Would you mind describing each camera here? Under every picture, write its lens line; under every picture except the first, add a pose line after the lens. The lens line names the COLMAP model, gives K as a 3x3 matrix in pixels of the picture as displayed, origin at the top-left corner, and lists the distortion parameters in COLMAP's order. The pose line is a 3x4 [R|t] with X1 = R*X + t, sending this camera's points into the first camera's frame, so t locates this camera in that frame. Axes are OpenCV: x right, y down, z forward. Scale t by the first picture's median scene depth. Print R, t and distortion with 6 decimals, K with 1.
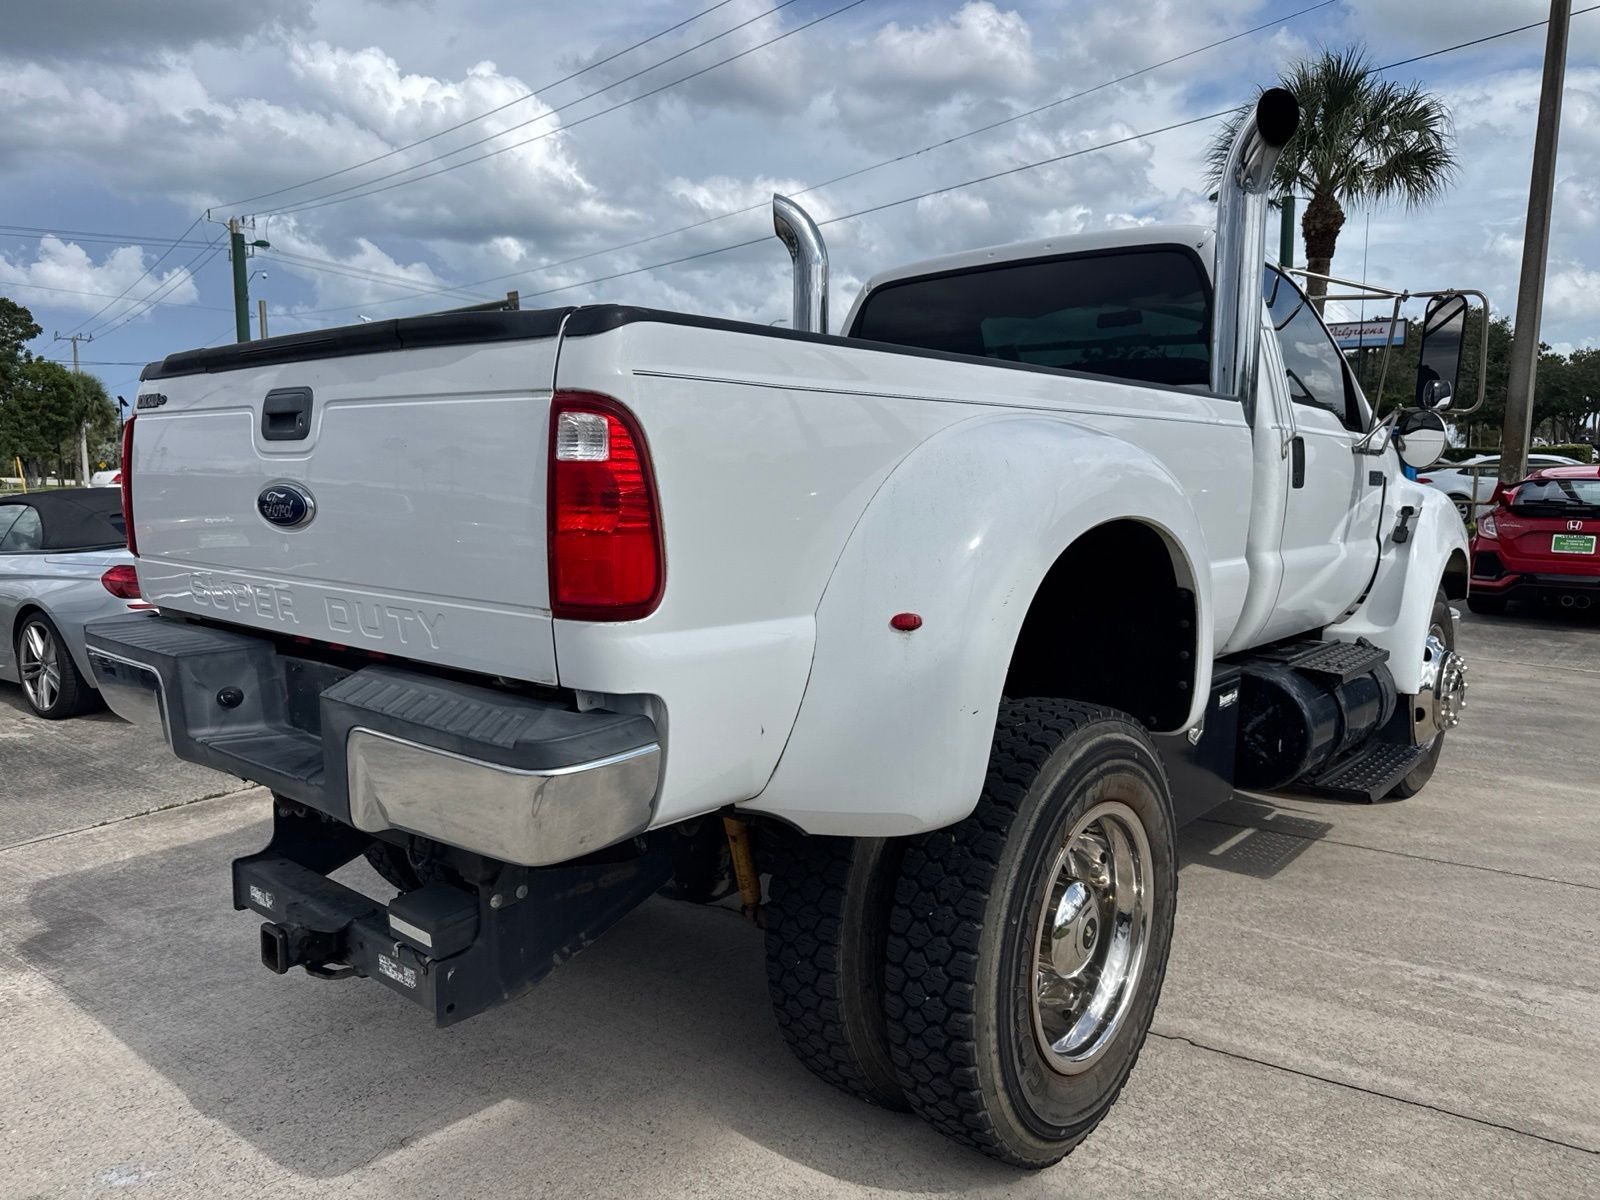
lens RADIAL K [[1129.4, 0, 801.7], [0, 1129.4, 611.5], [0, 0, 1]] dist [0.016683, -0.021238]
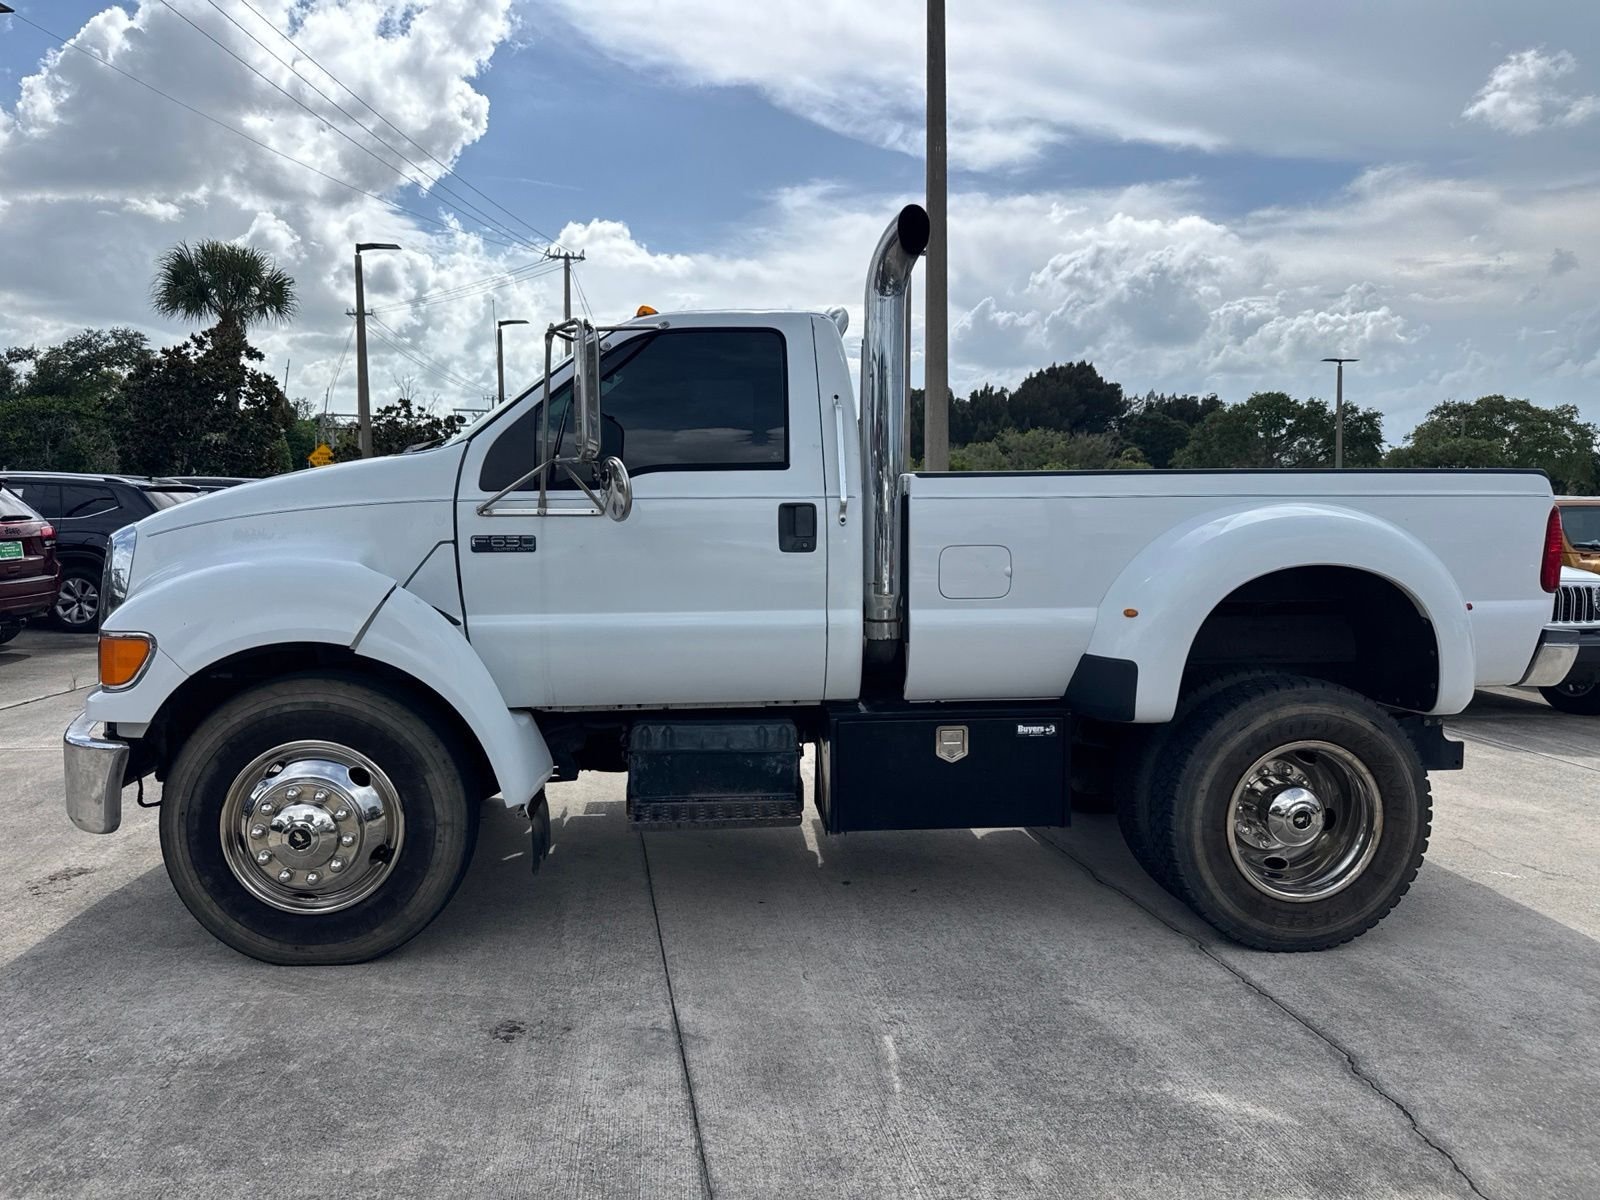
lens RADIAL K [[1127.8, 0, 798.0], [0, 1127.8, 587.4], [0, 0, 1]] dist [0.024866, -0.028688]
pose [[-0.723487, -0.058349, 0.687868, -0.765600], [0.077722, 0.983202, 0.165148, -0.331464], [-0.685949, 0.172945, -0.706798, 2.363099]]
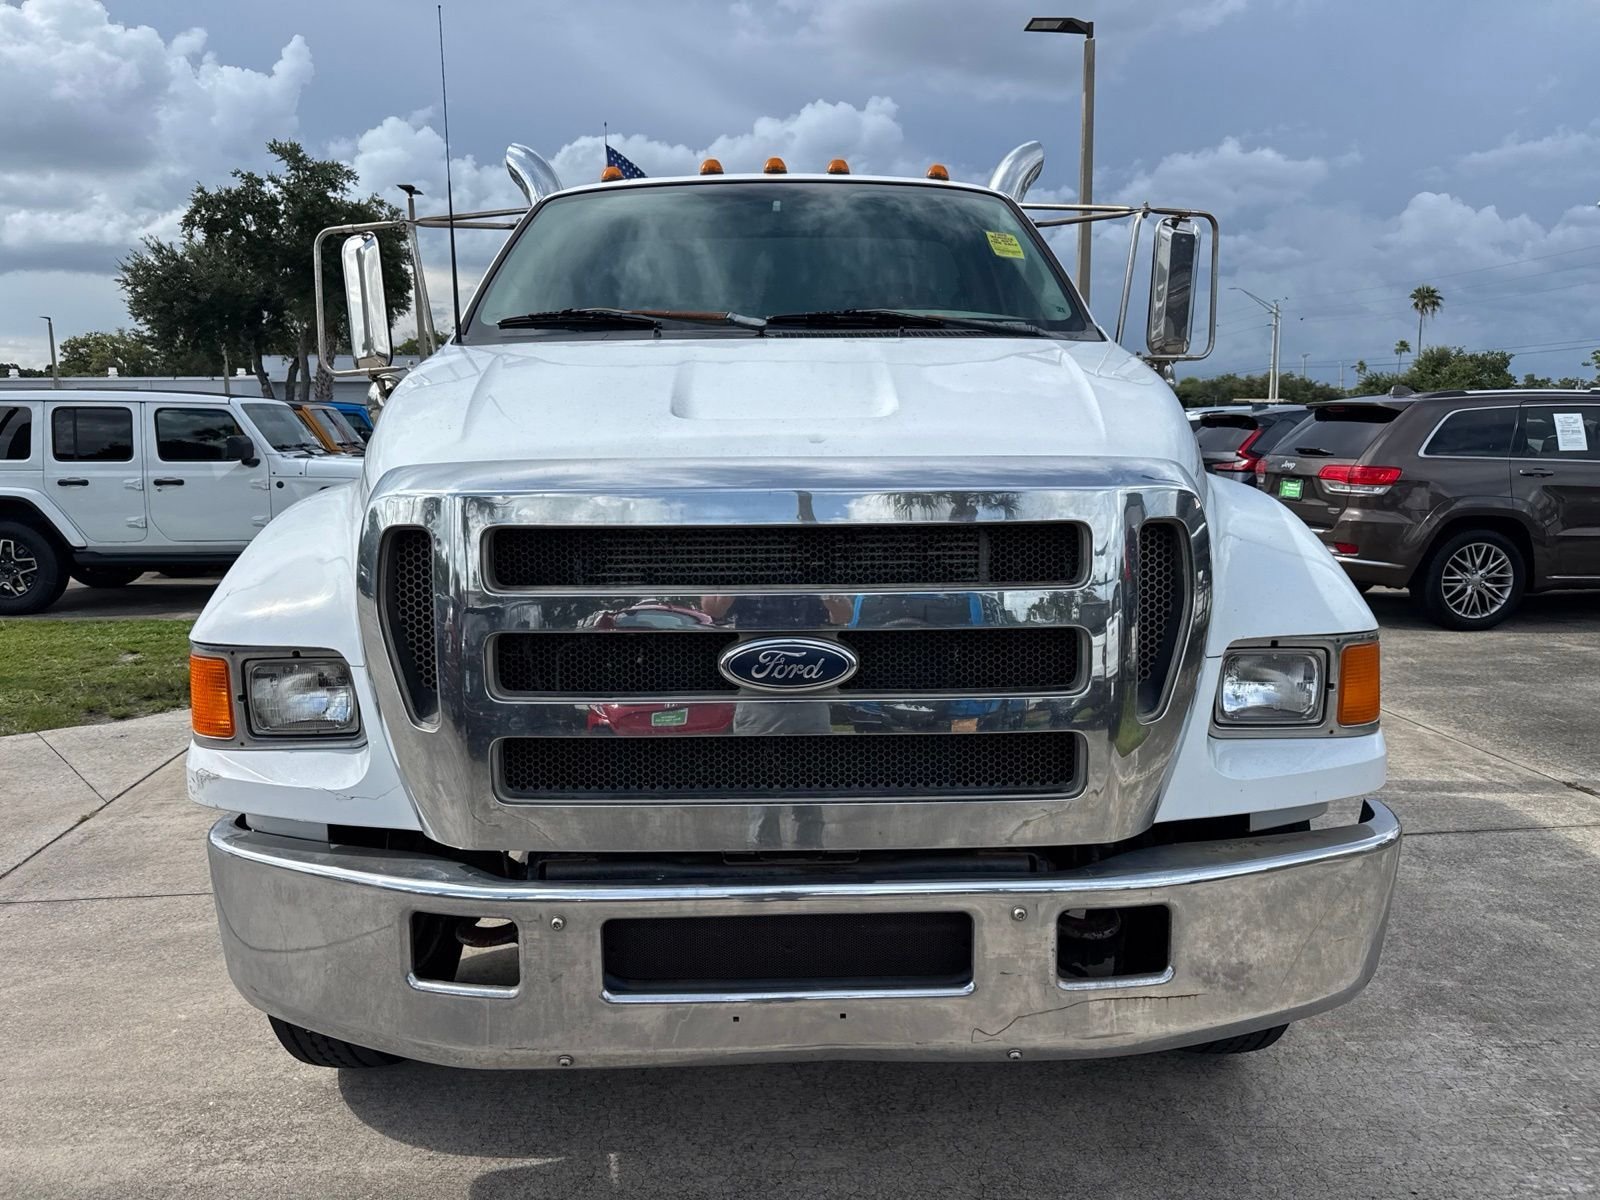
lens RADIAL K [[1127.8, 0, 792.4], [0, 1127.8, 582.2], [0, 0, 1]] dist [0.024866, -0.028688]
pose [[-0.750913, 0.105443, -0.651929, 1.116443], [-0.074889, 0.967208, 0.242695, -0.318579], [0.656141, 0.231065, -0.718392, 2.293475]]
